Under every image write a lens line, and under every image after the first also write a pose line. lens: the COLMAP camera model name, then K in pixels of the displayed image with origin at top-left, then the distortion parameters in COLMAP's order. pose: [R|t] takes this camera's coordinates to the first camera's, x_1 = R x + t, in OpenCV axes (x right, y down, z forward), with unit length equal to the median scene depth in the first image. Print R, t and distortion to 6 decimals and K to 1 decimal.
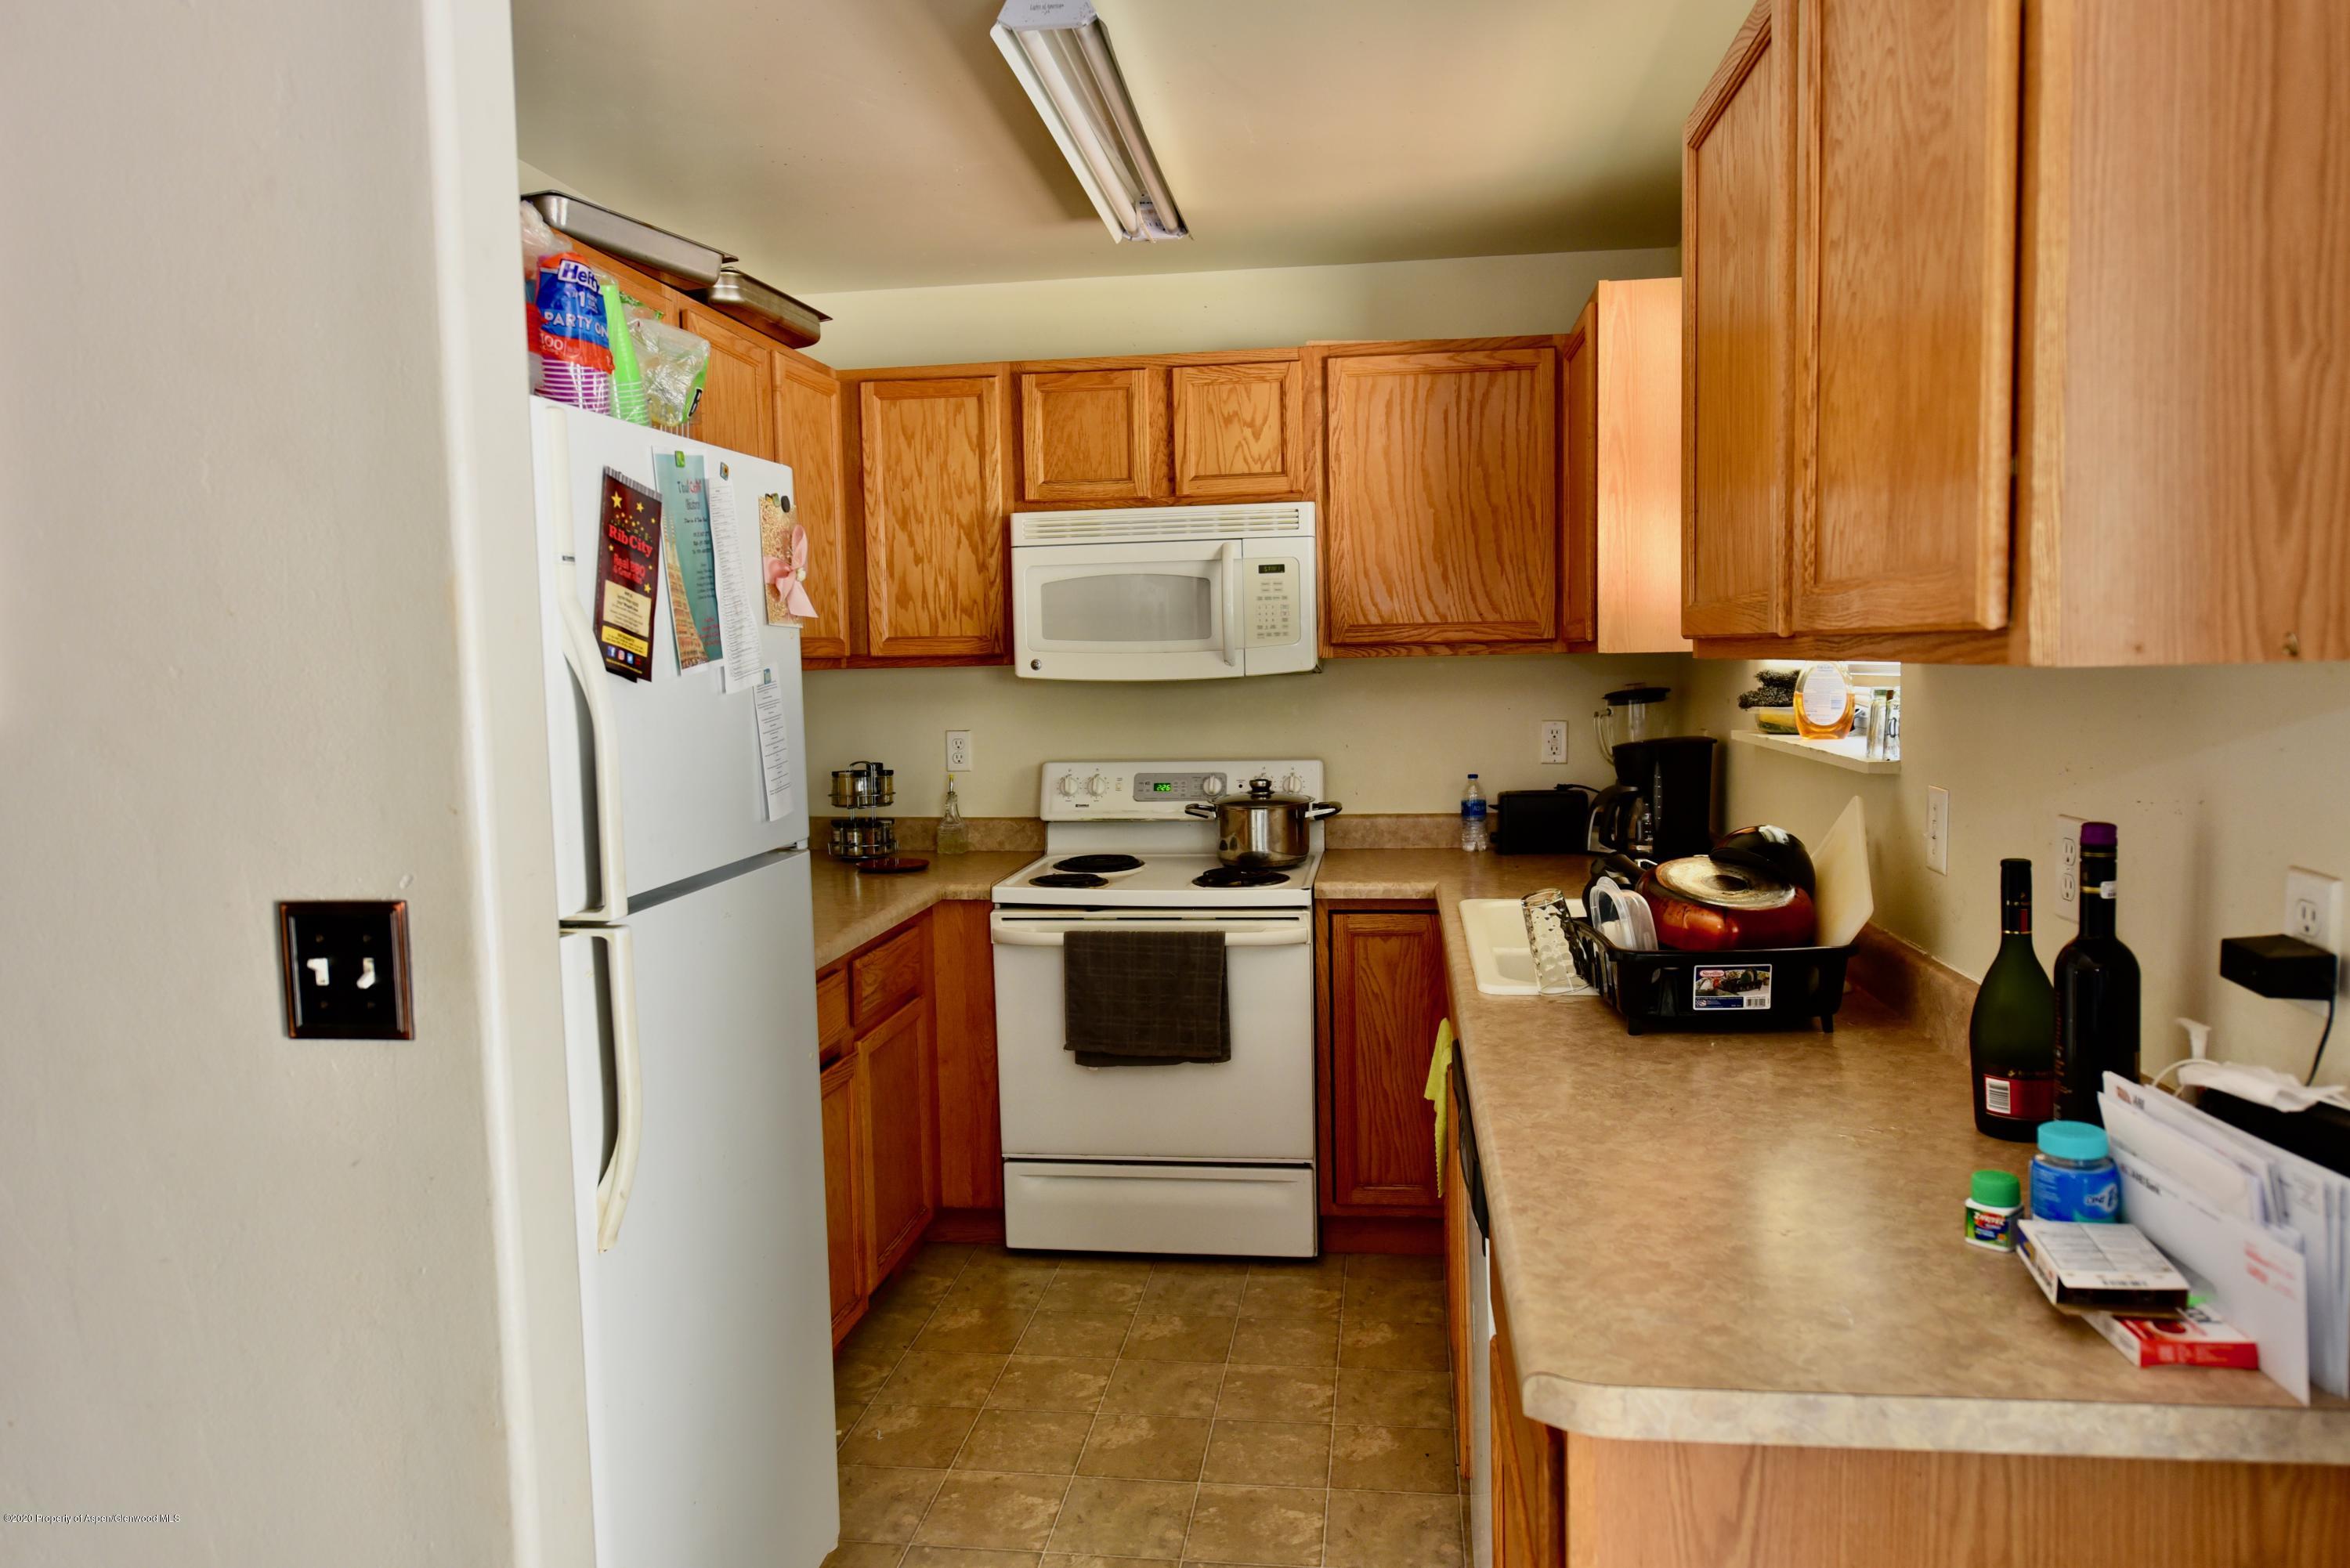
lens RADIAL K [[1535.3, 0, 1128.9], [0, 1535.3, 787.6], [0, 0, 1]] dist [-0.000733, -0.000254]
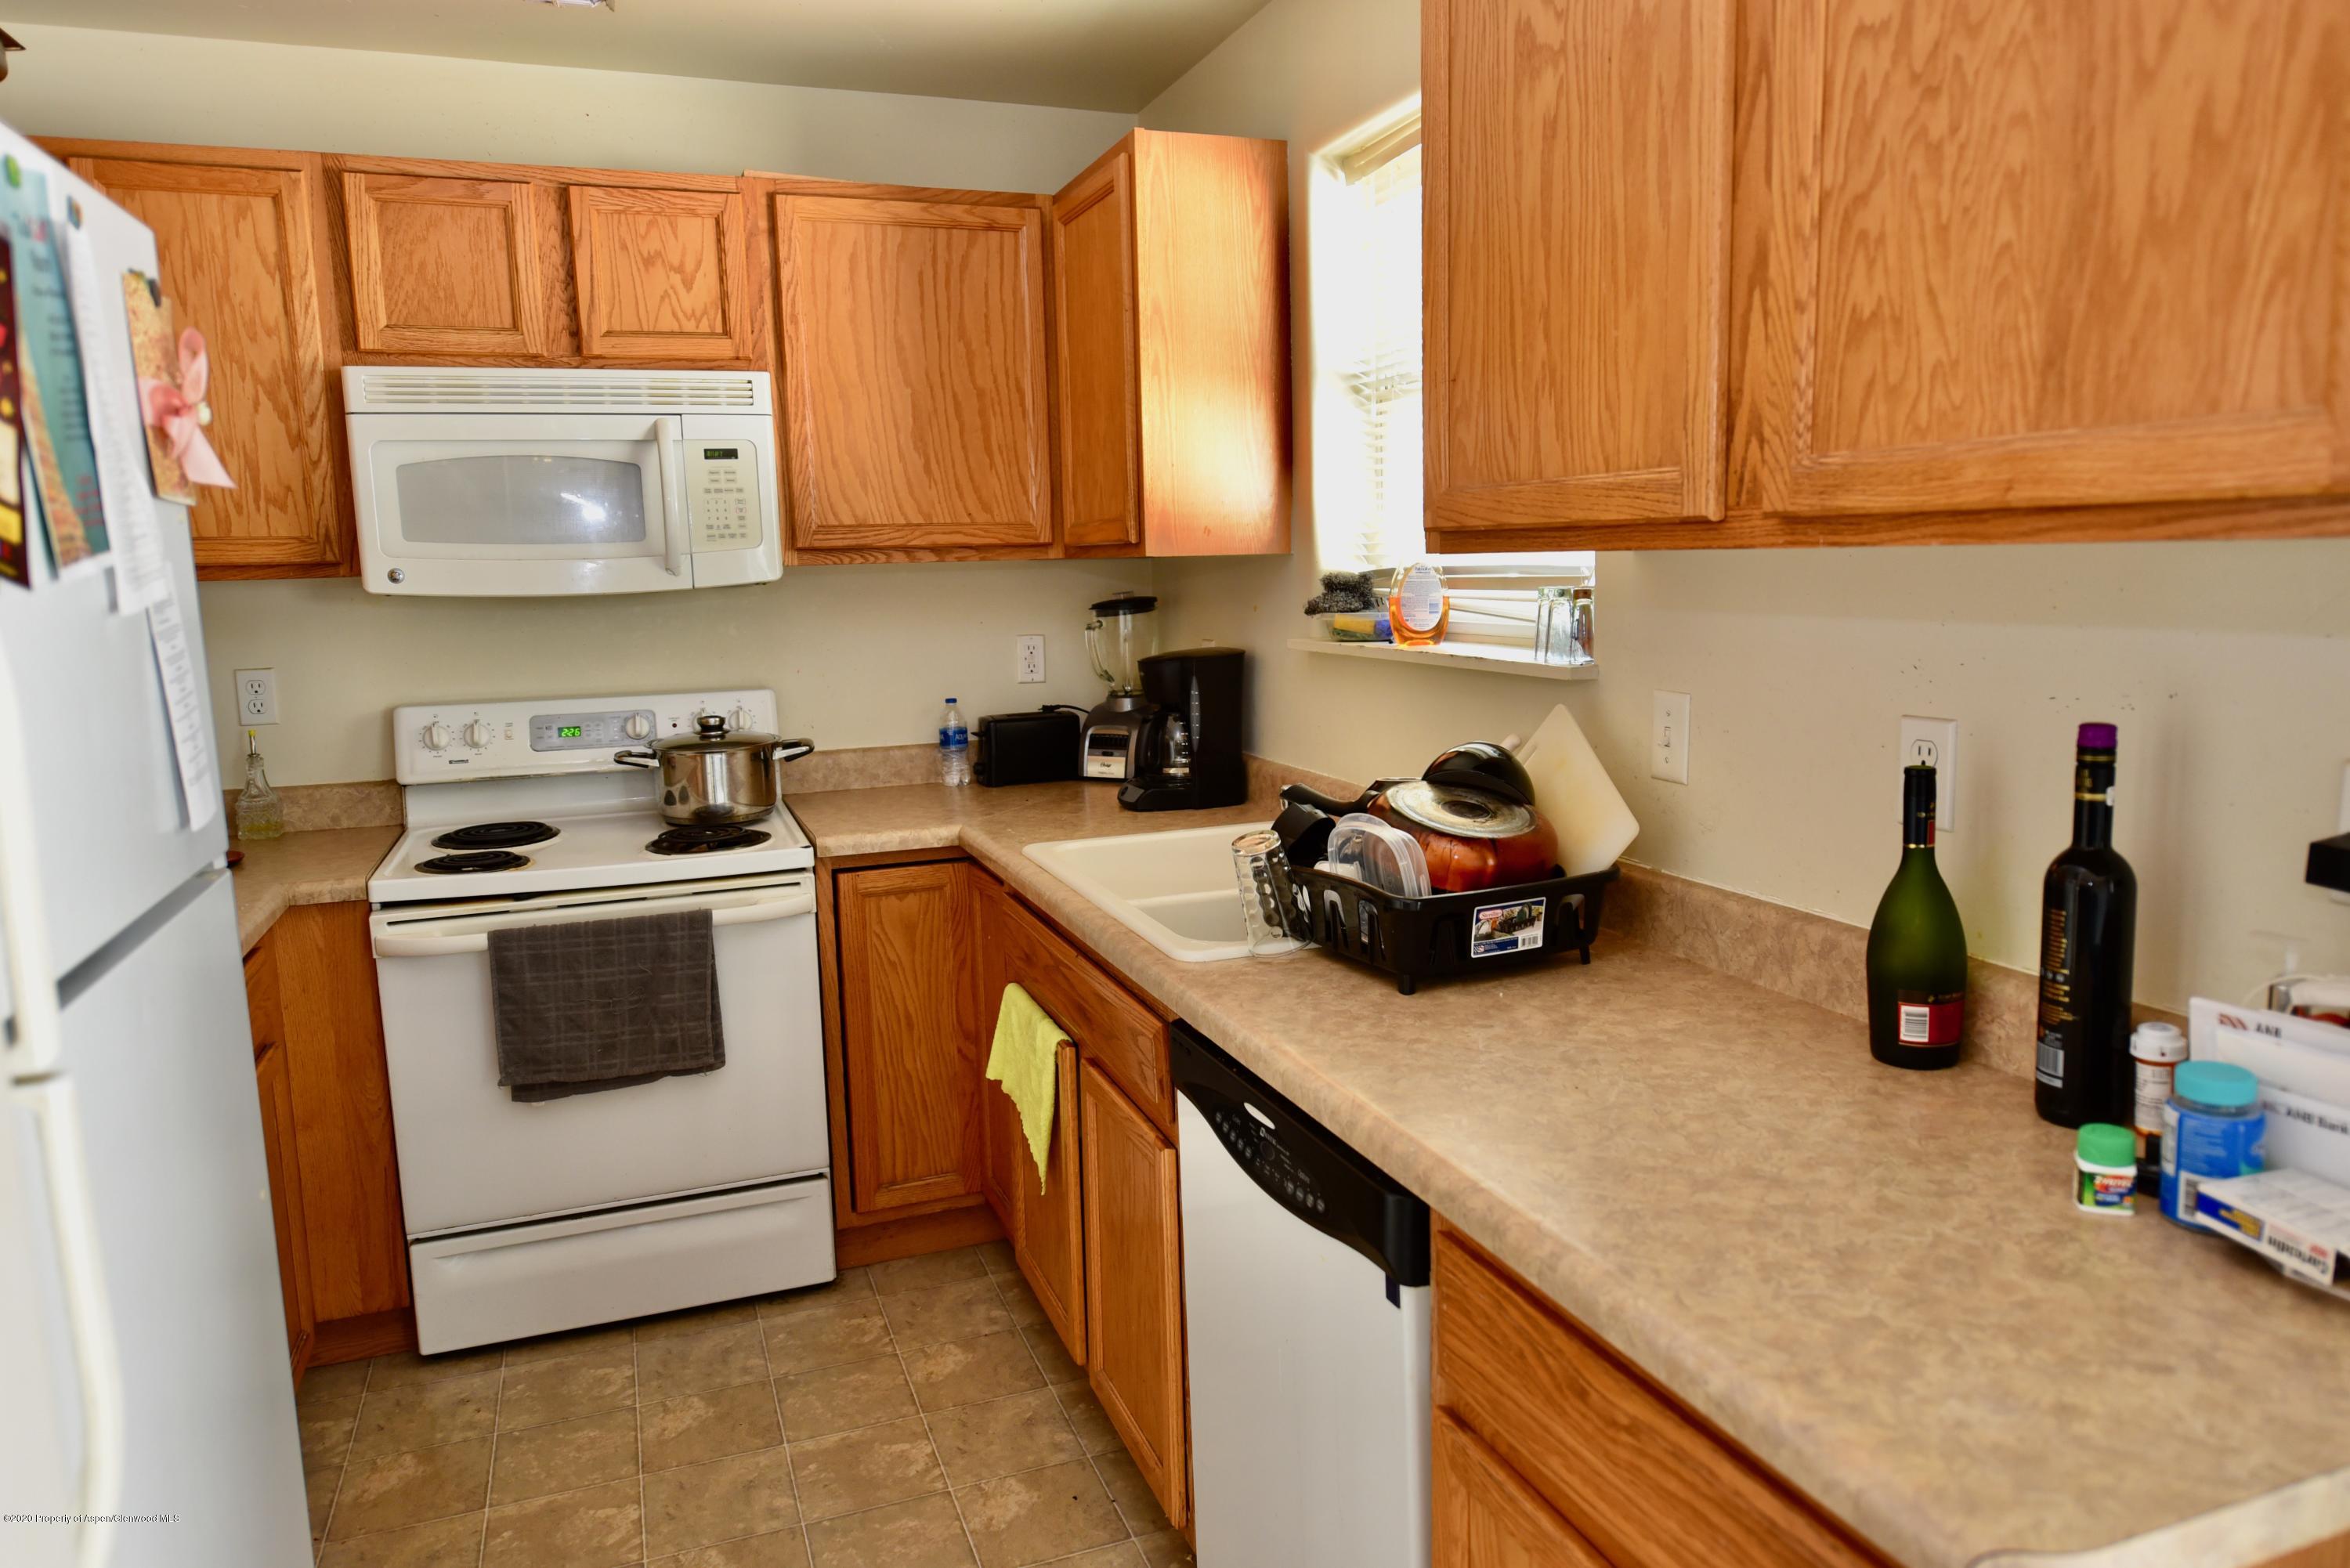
lens RADIAL K [[1561.6, 0, 1161.3], [0, 1561.6, 788.7], [0, 0, 1]] dist [0.001060, -0.001003]
pose [[0.873819, -0.071614, 0.480948, -0.114334], [0.046884, 0.996895, 0.063258, -0.008697], [-0.483985, -0.032727, 0.874464, 0.170678]]
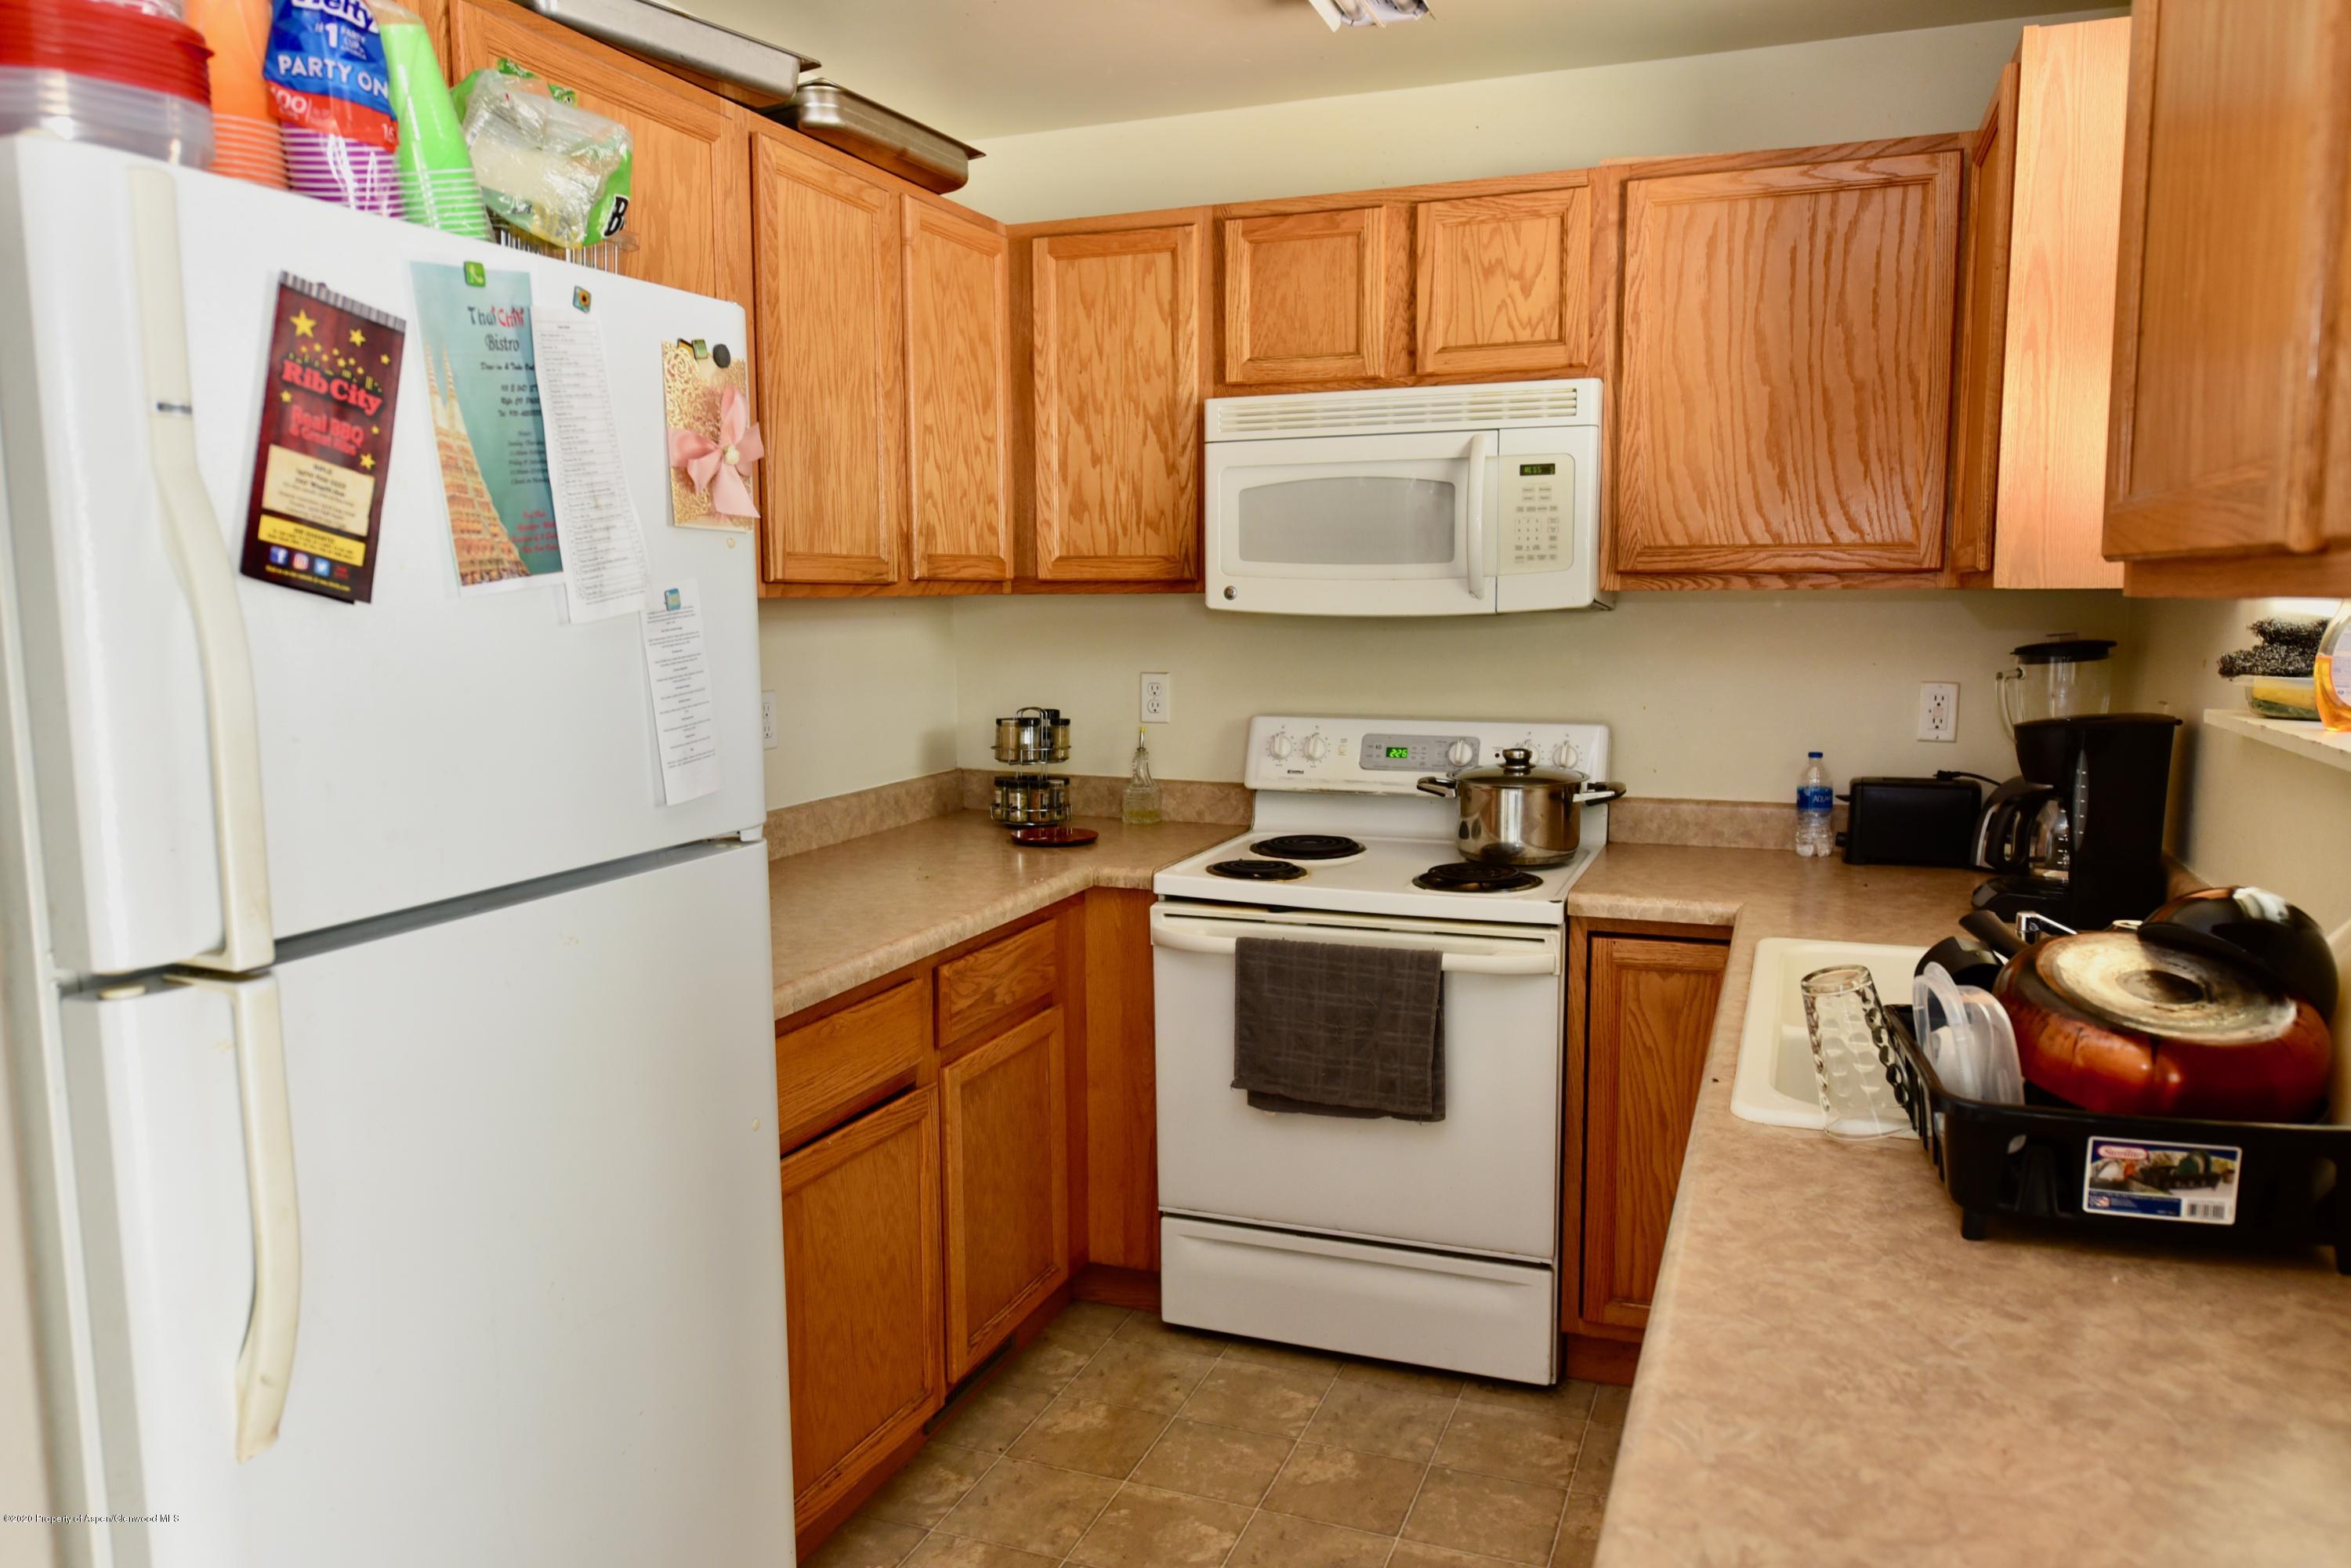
lens RADIAL K [[1618.9, 0, 1140.7], [0, 1618.9, 784.7], [0, 0, 1]] dist [0.000036, 0.000240]
pose [[0.976239, 0.041700, -0.212645, 0.080231], [-0.033841, 0.998608, 0.040467, -0.014690], [0.214037, -0.032309, 0.976291, 0.186693]]
